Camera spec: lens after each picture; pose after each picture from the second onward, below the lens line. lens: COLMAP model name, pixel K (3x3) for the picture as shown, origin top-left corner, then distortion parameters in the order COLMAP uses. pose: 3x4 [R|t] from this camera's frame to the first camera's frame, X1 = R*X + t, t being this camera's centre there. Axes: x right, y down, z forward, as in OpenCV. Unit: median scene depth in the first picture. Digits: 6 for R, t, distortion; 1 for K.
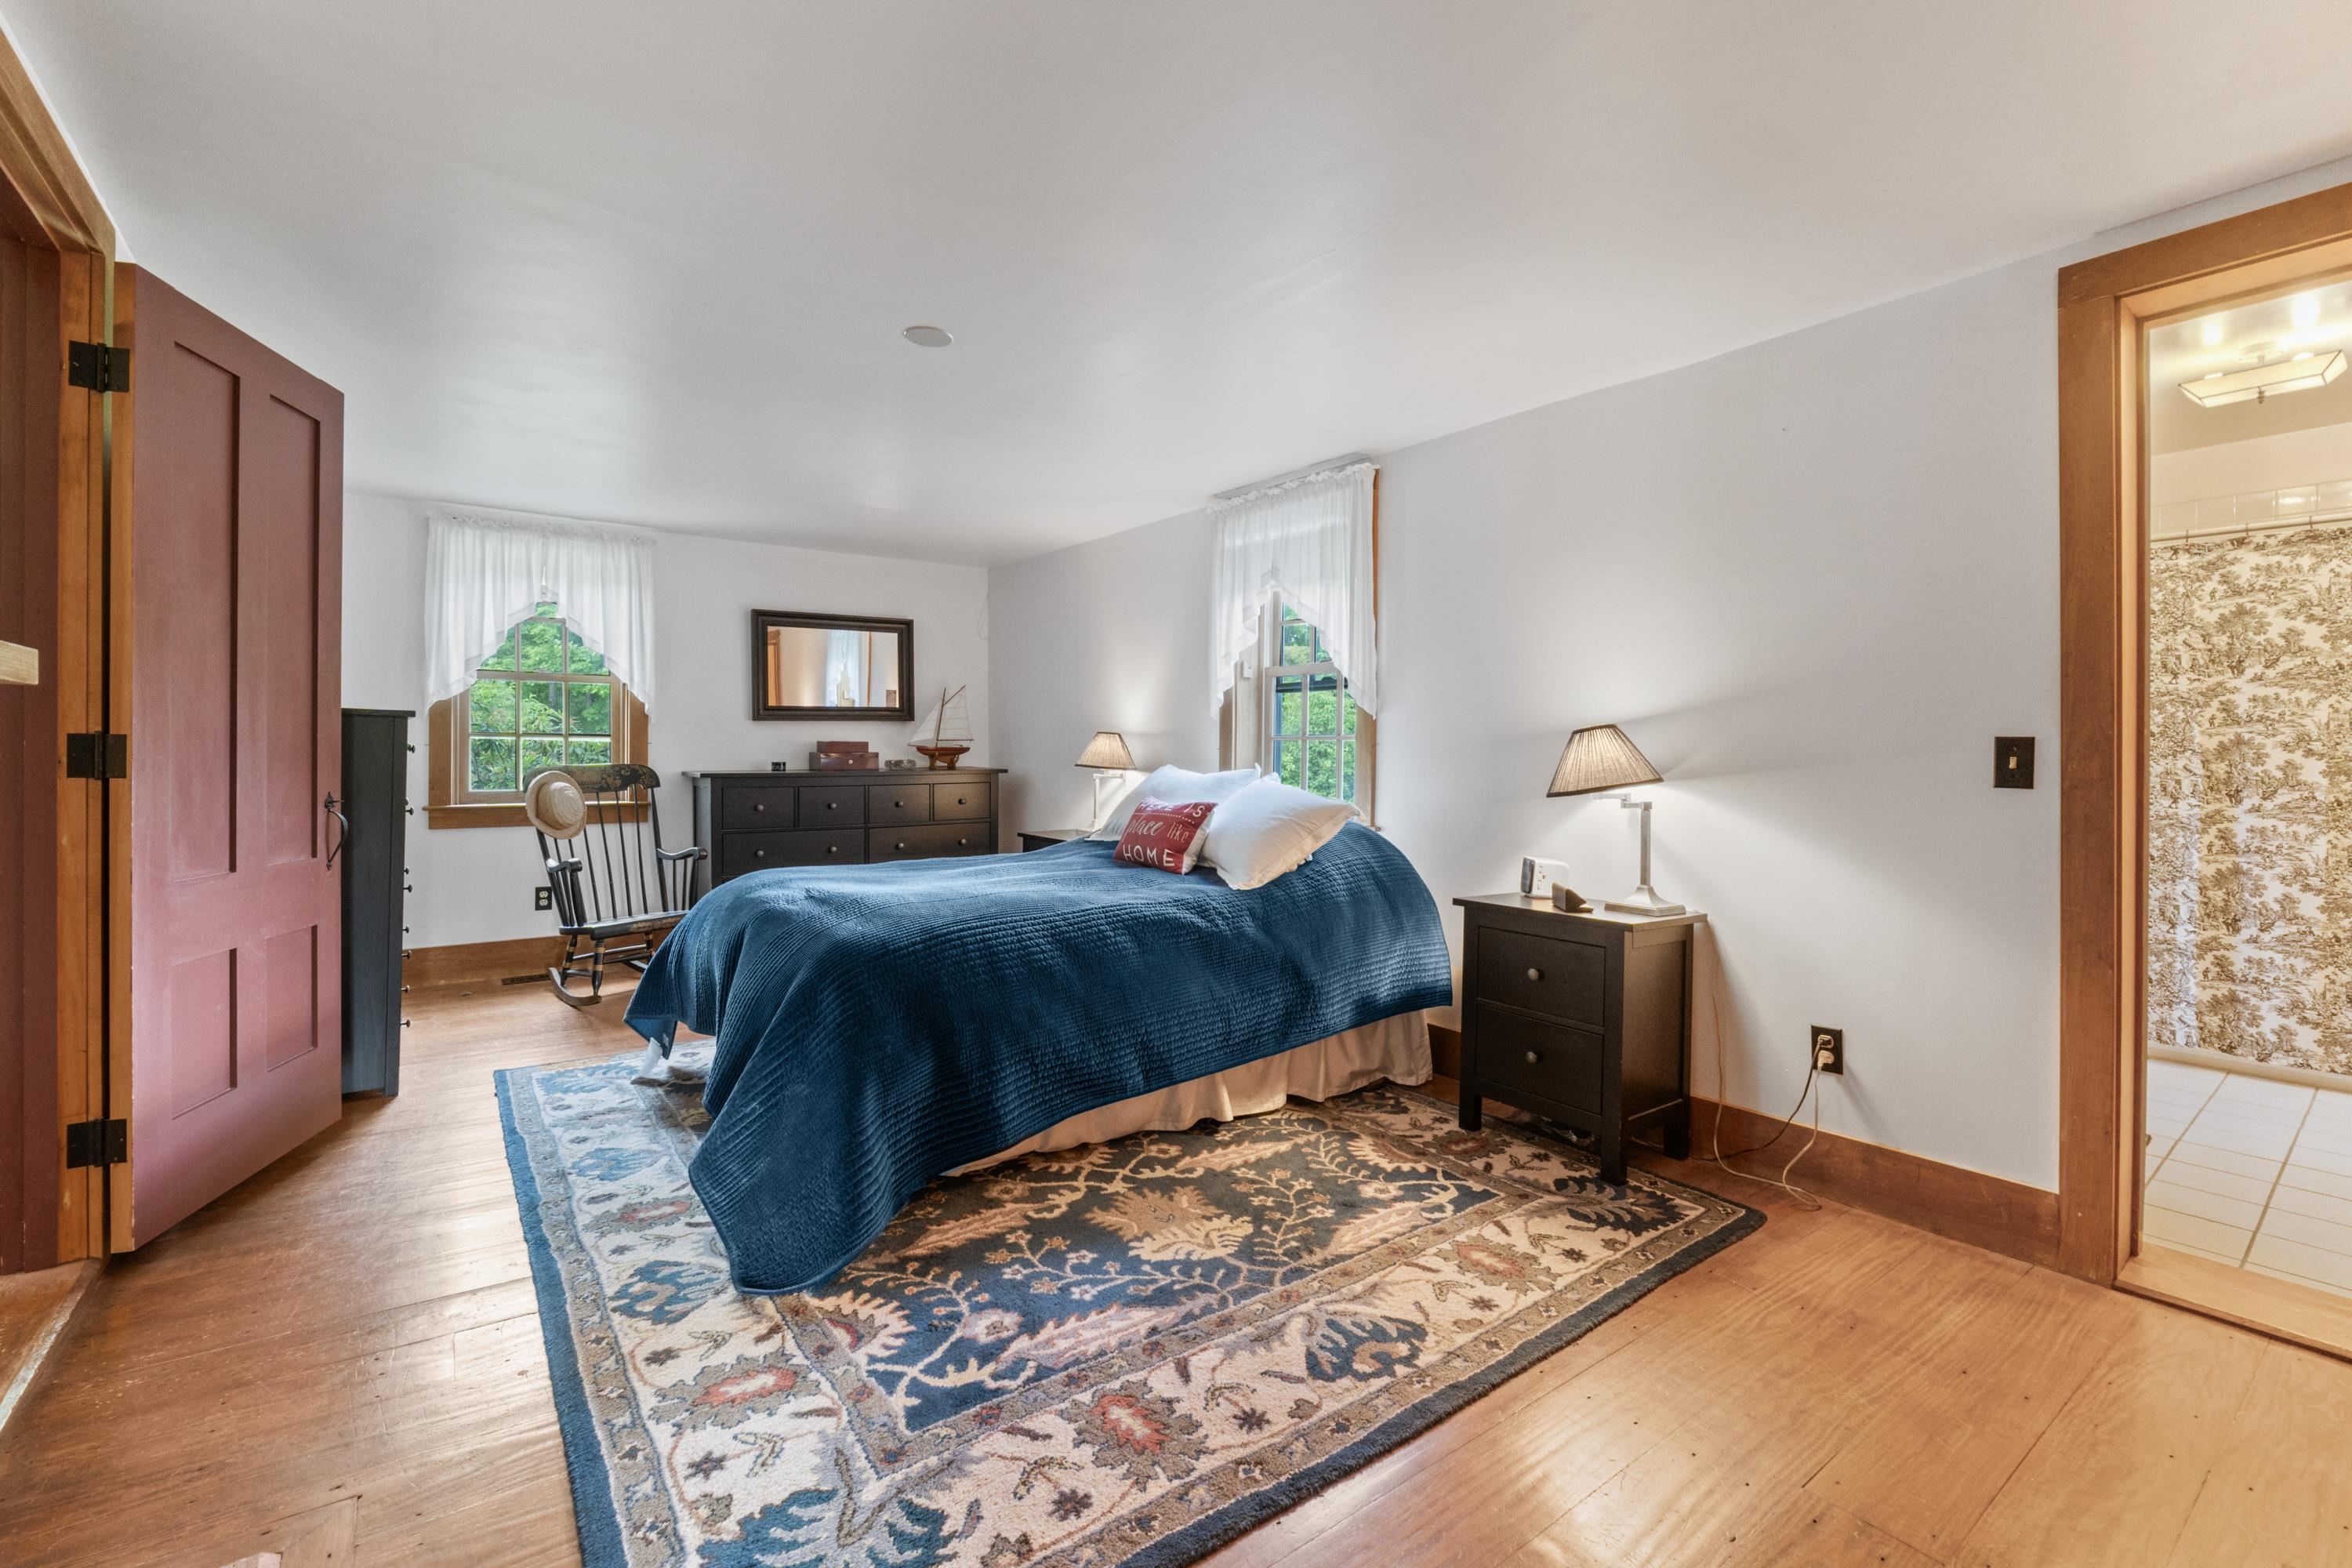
lens RADIAL K [[985.0, 0, 1179.0], [0, 985.0, 751.3], [0, 0, 1]] dist [-0.003294, -0.000409]
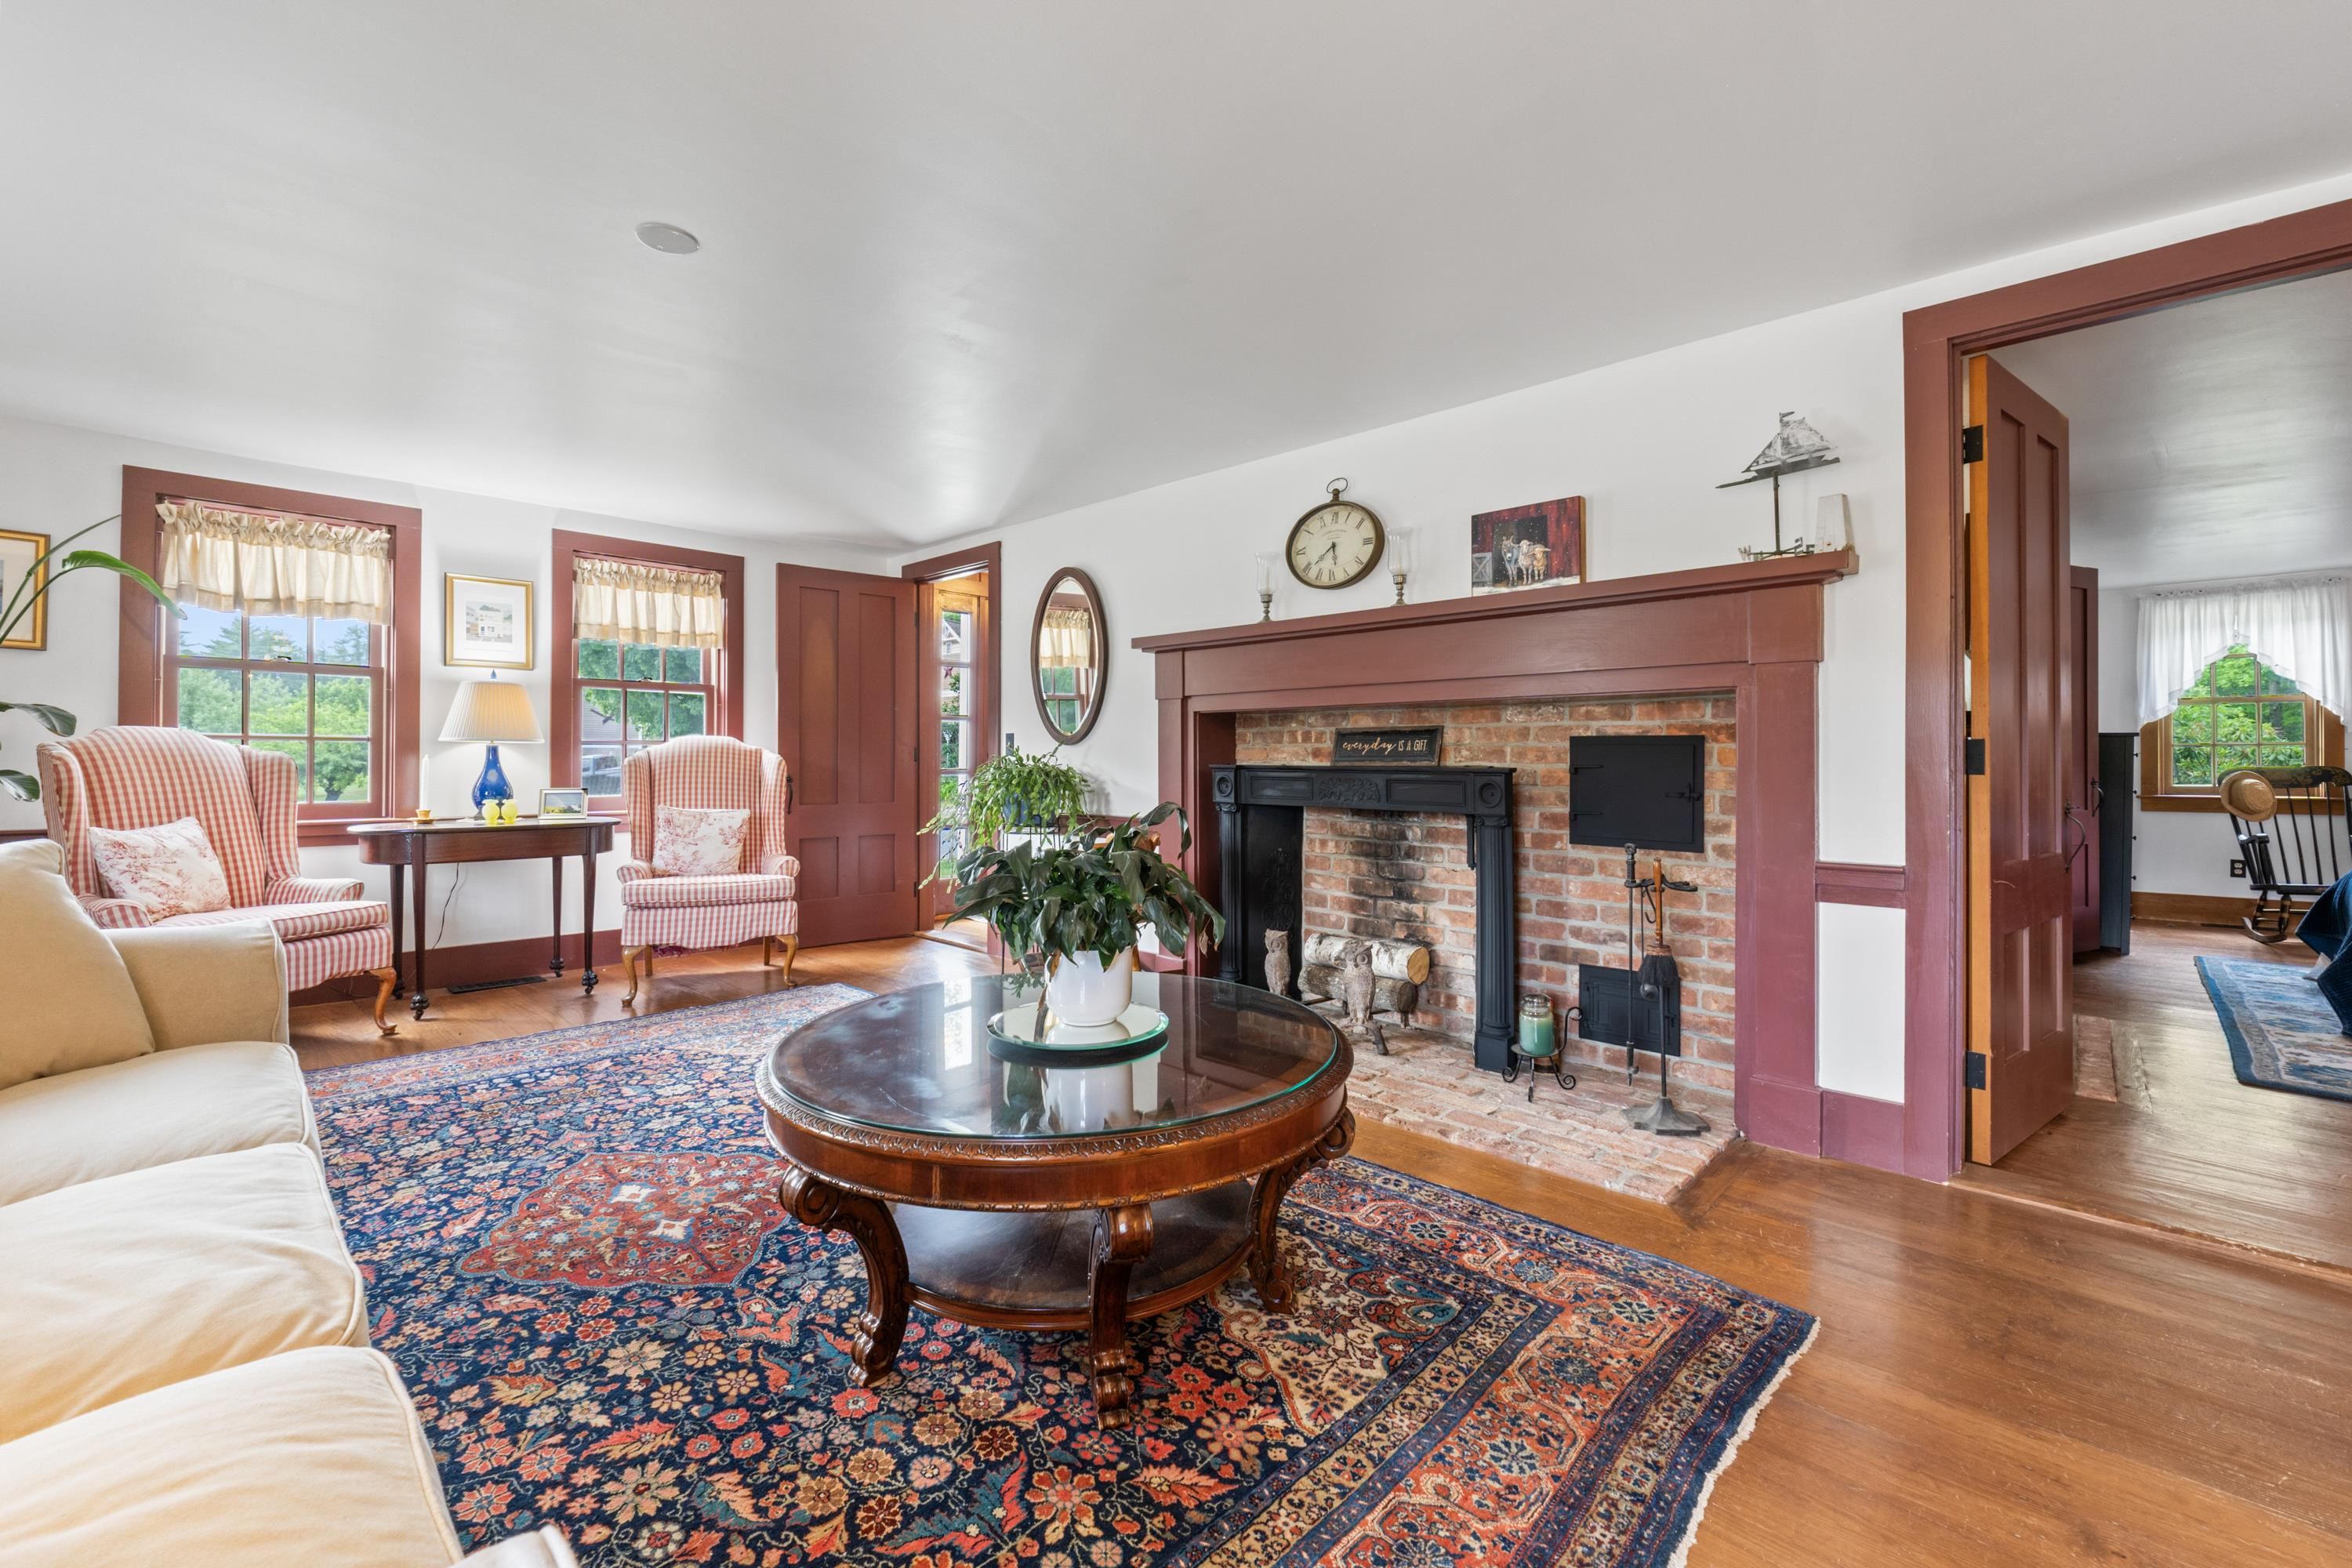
lens RADIAL K [[985.0, 0, 1177.3], [0, 985.0, 767.7], [0, 0, 1]] dist [-0.003294, -0.000409]
pose [[0.164215, -0.003018, -0.986420, 0.439569], [0.004698, 0.999986, -0.002278, 0.011707], [0.986413, -0.004260, 0.164227, -0.649988]]
